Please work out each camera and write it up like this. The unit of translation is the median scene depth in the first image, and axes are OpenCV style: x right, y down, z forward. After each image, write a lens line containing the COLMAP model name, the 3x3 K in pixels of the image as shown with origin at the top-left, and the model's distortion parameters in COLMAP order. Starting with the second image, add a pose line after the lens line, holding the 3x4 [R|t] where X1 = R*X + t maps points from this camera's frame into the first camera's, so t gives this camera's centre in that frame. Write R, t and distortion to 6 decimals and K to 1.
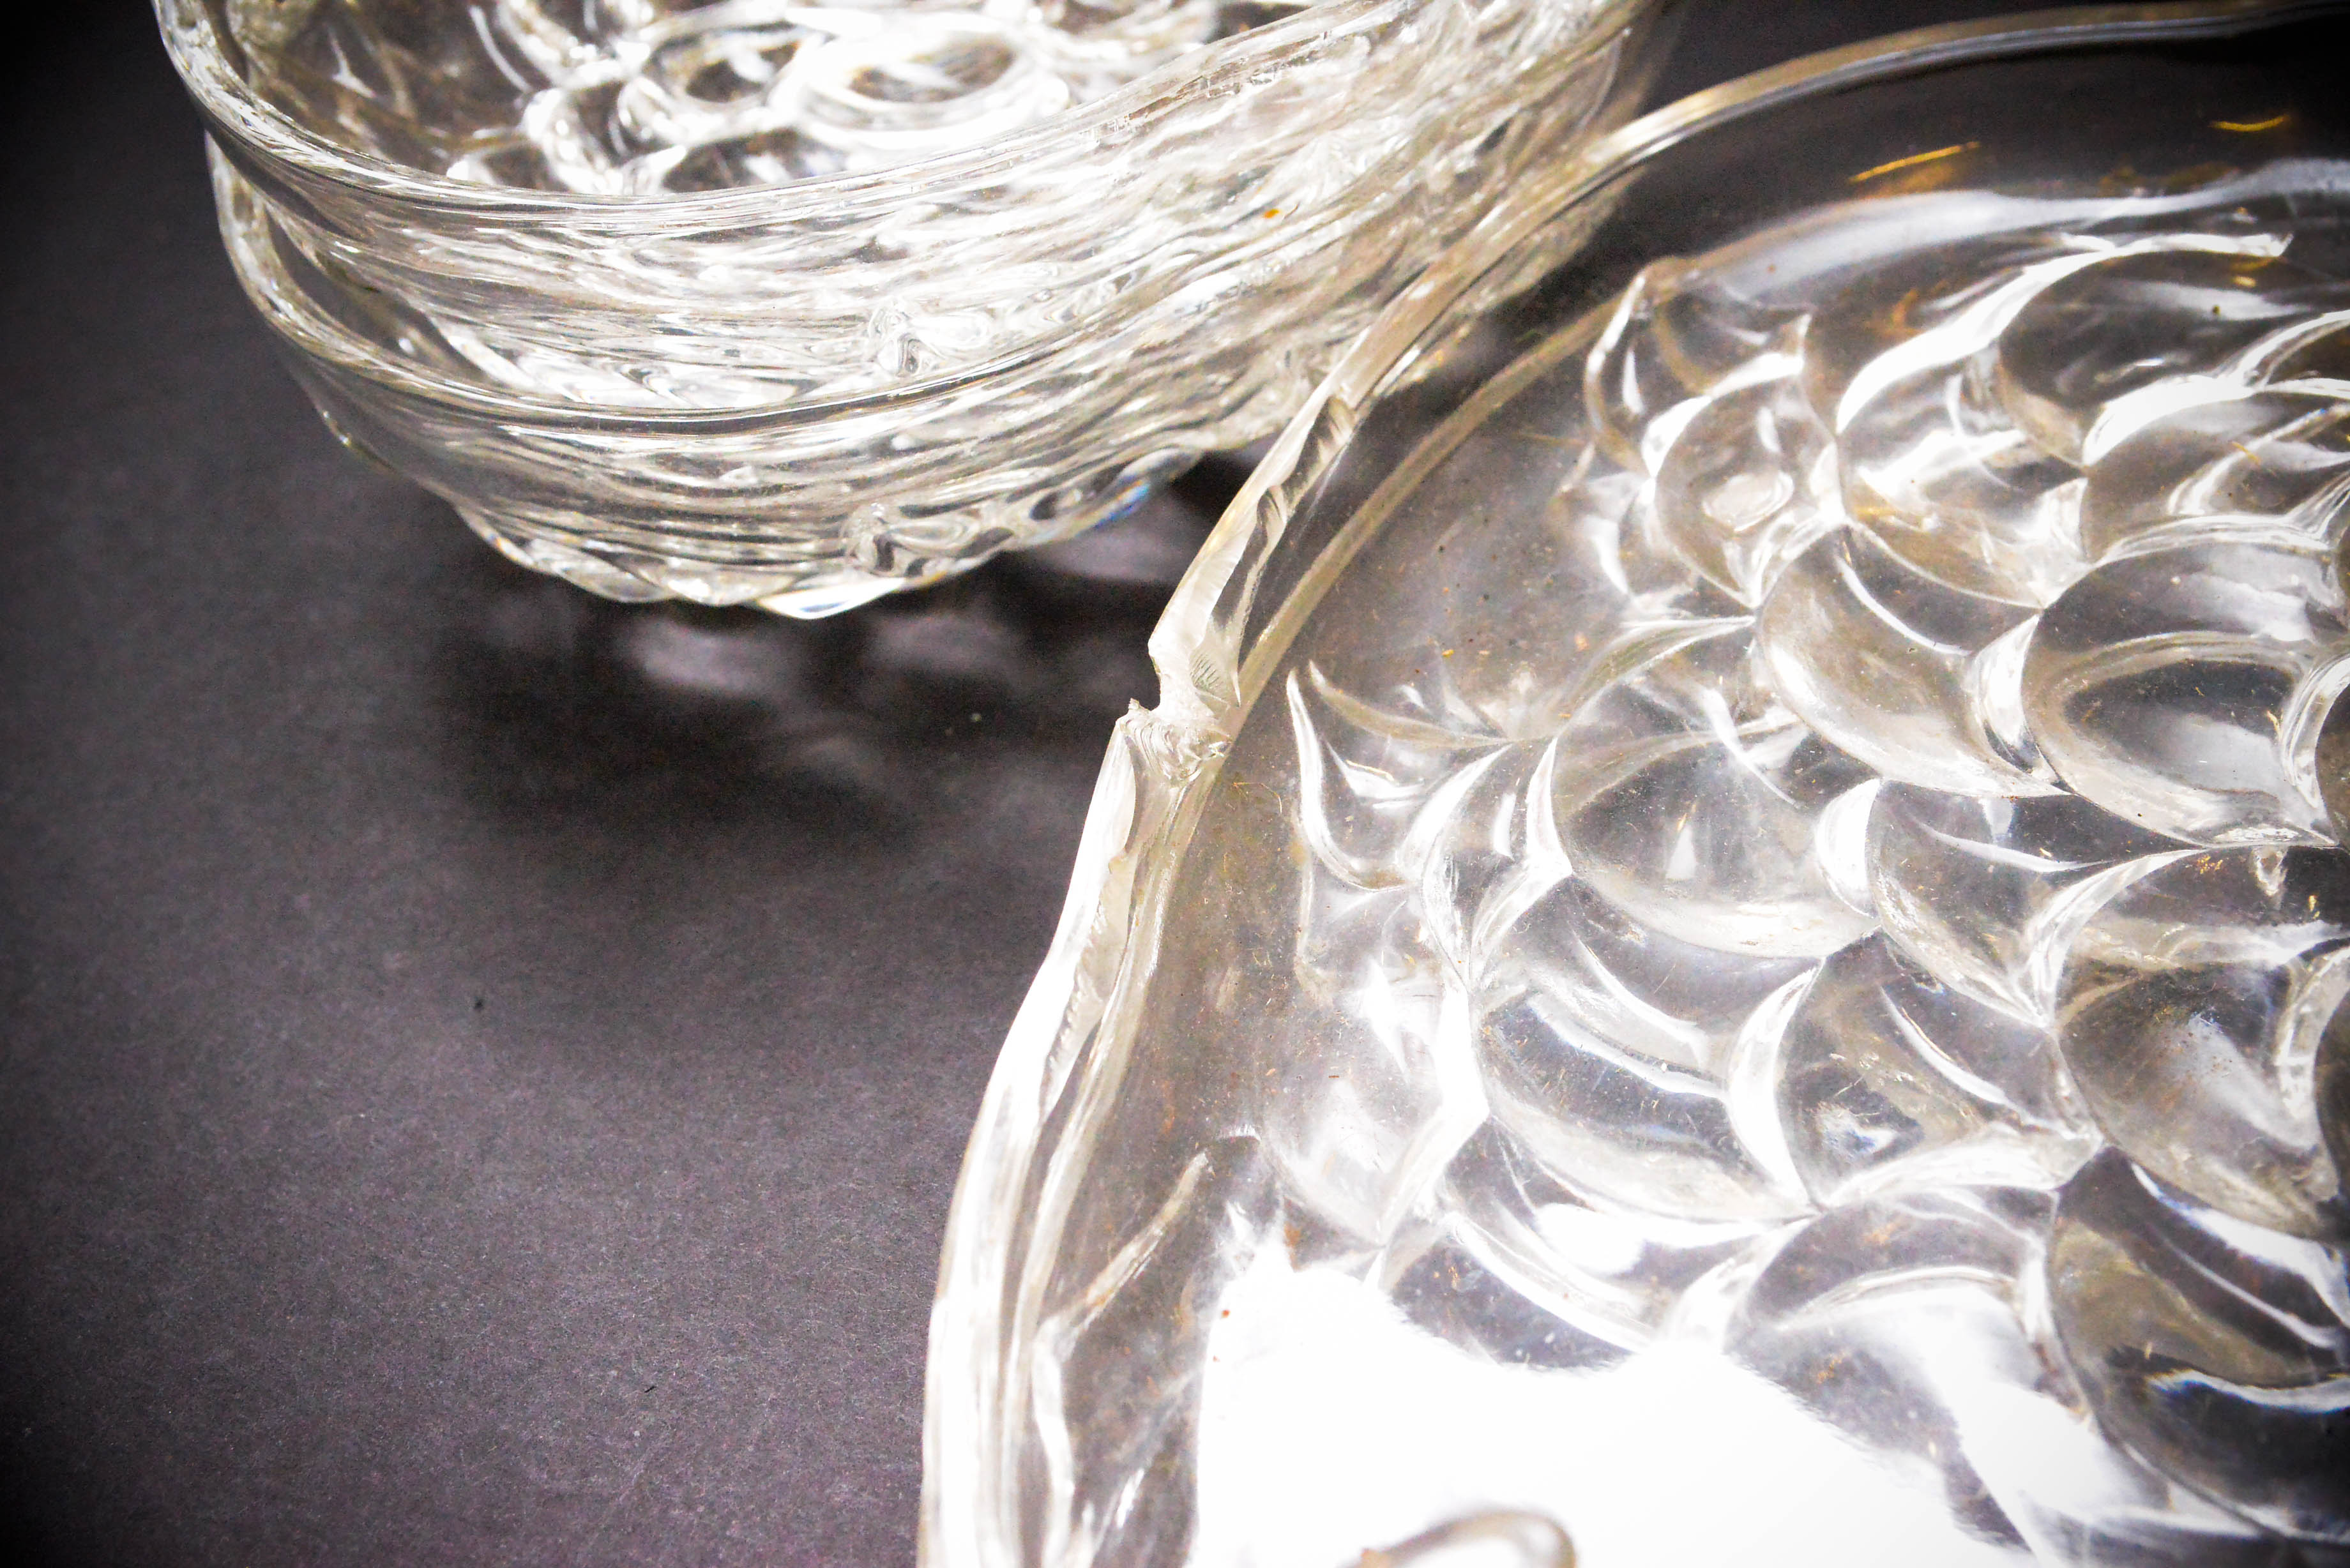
lens RADIAL K [[3474.1, 0, 1176.7], [0, 3474.1, 784.3], [0, 0, 1]] dist [-0.192828, 0.000000]
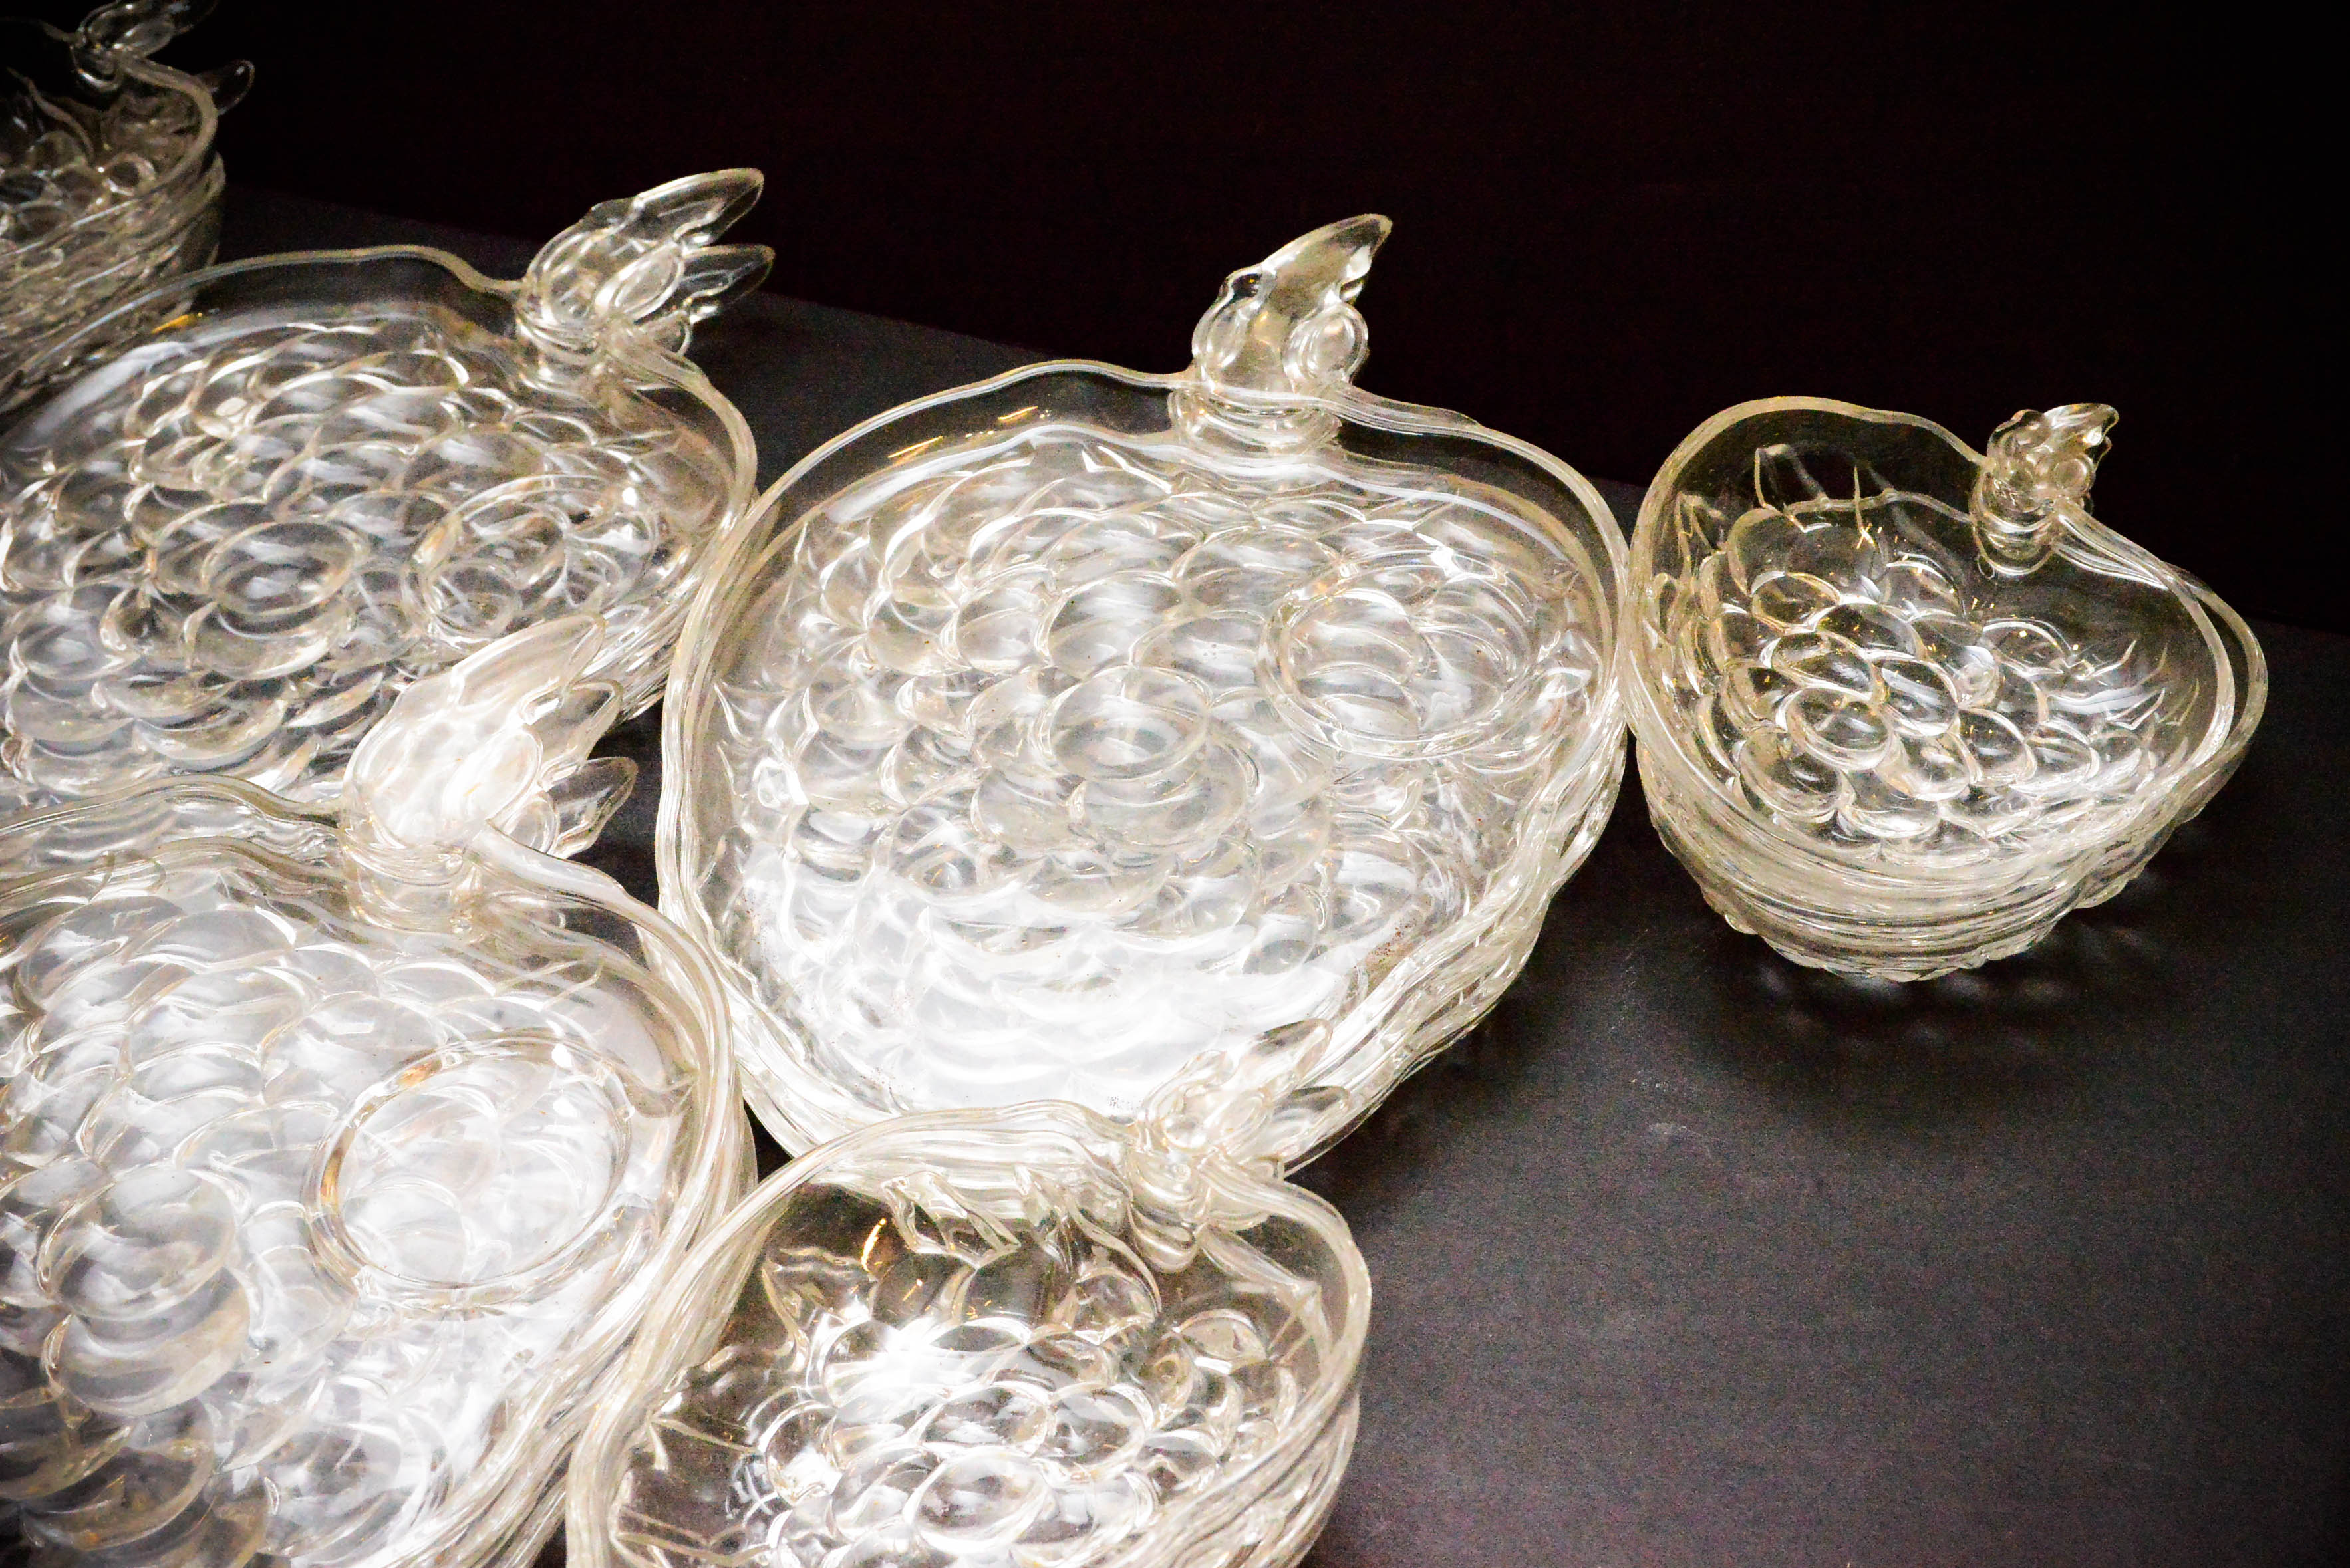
lens RADIAL K [[3474.0, 0, 1174.0], [0, 3474.0, 787.9], [0, 0, 1]] dist [-0.192828, 0.000000]
pose [[0.959525, -0.210781, 0.186771, -0.146469], [0.214117, 0.976805, 0.002363, 0.119678], [-0.182937, 0.037724, 0.982401, -1.797709]]
